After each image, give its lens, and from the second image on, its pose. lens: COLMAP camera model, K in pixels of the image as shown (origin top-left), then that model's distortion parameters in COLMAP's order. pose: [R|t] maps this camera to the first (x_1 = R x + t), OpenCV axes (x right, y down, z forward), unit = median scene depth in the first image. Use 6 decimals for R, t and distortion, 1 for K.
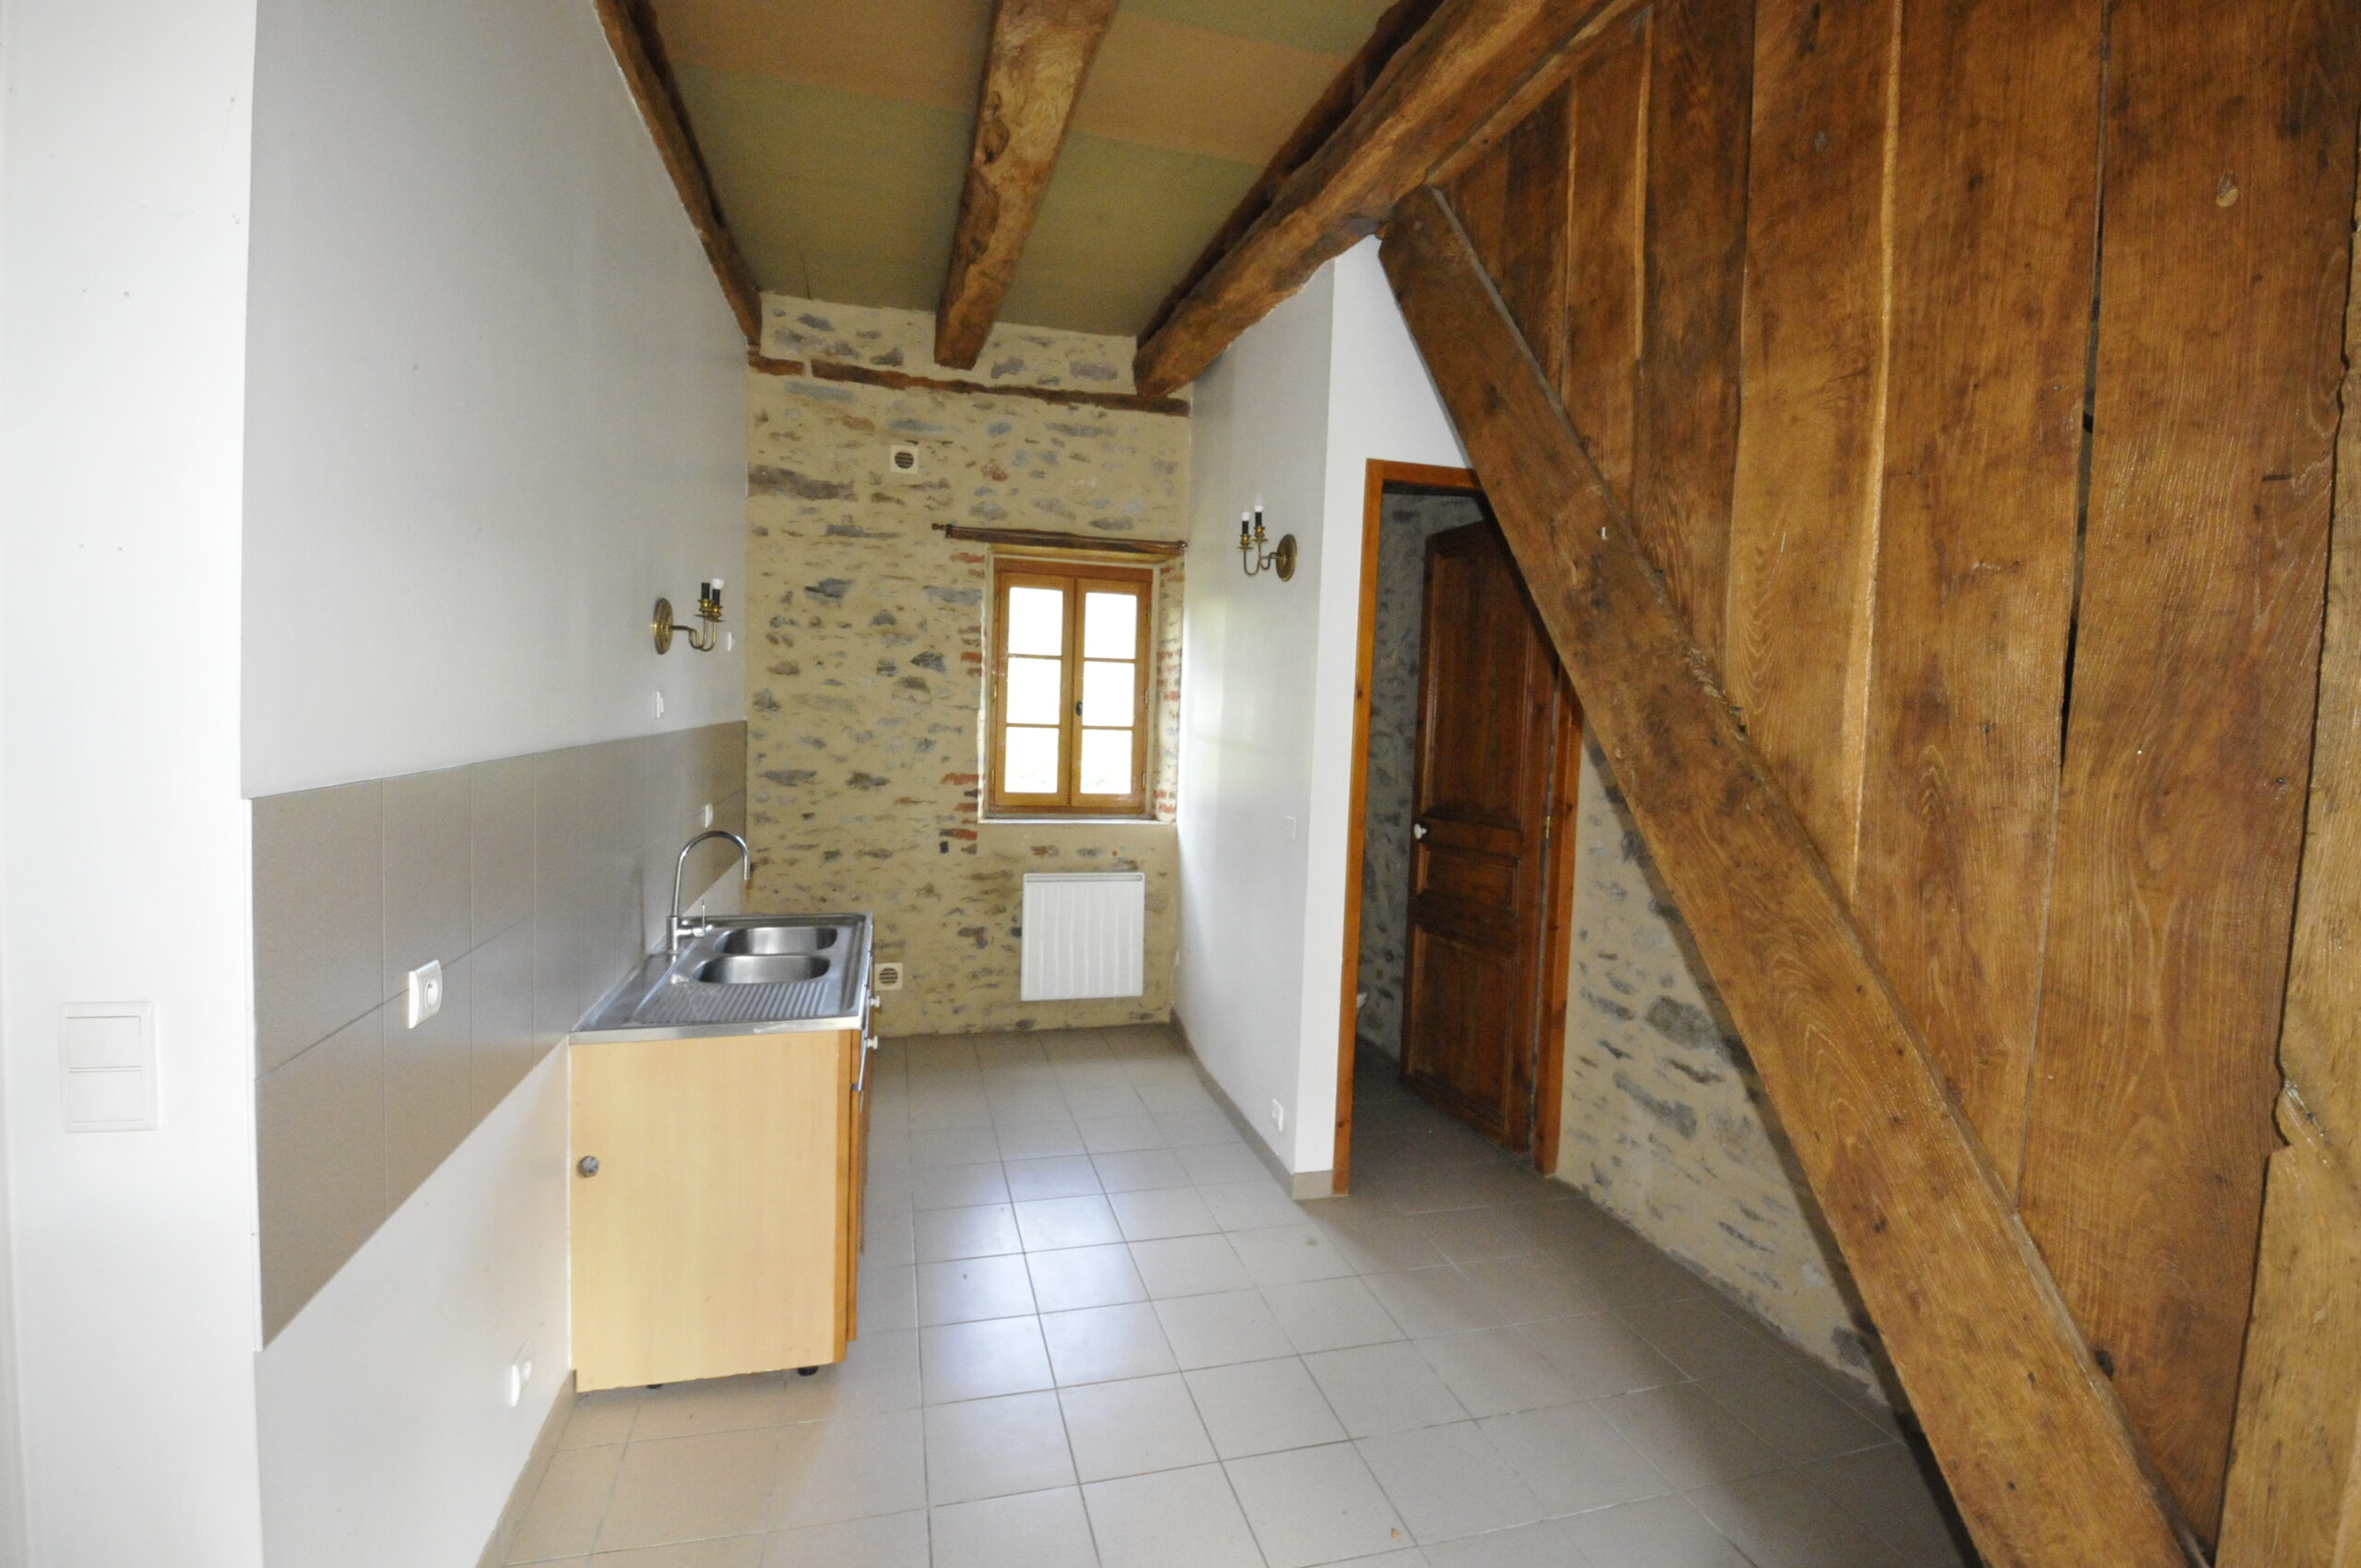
lens RADIAL K [[1034.9, 0, 1192.1], [0, 1034.9, 800.8], [0, 0, 1]] dist [-0.007660, -0.013643]
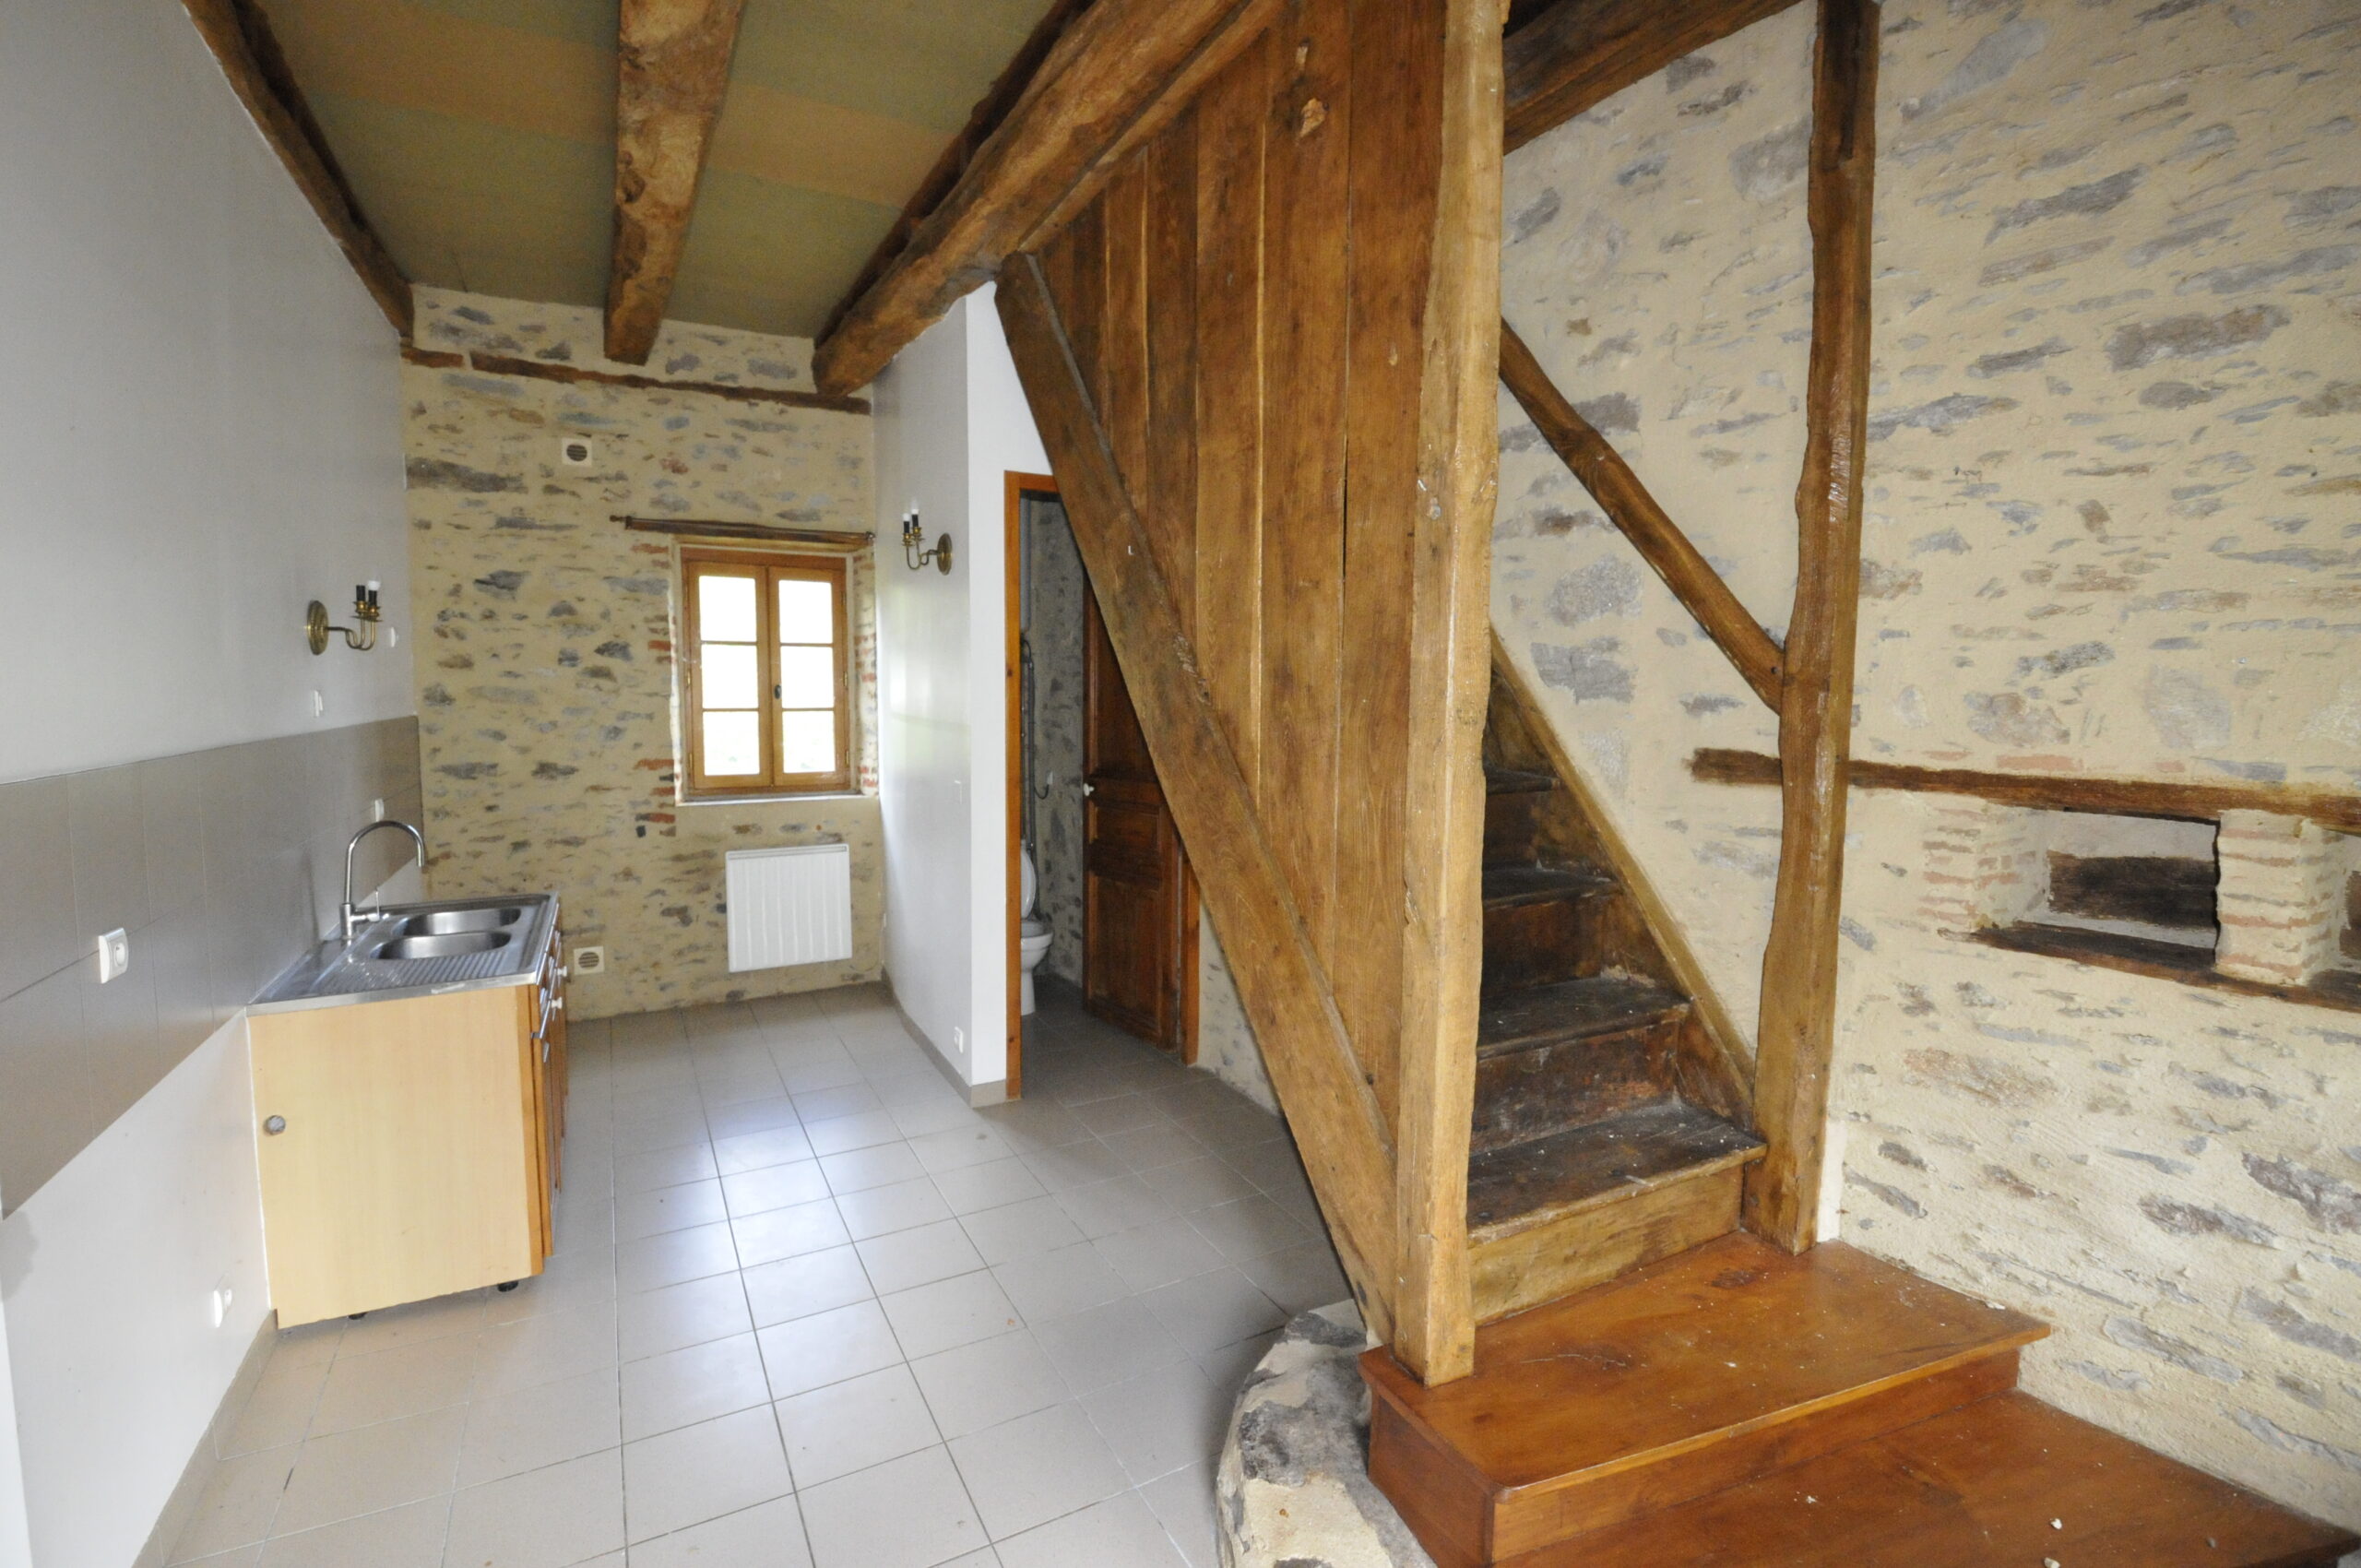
lens RADIAL K [[1034.9, 0, 1197.0], [0, 1034.9, 789.1], [0, 0, 1]] dist [-0.007660, -0.013643]
pose [[0.971928, -0.053277, 0.229168, 0.105261], [0.050163, 0.998553, 0.019393, 0.017943], [-0.229870, -0.007353, 0.973194, -0.207164]]
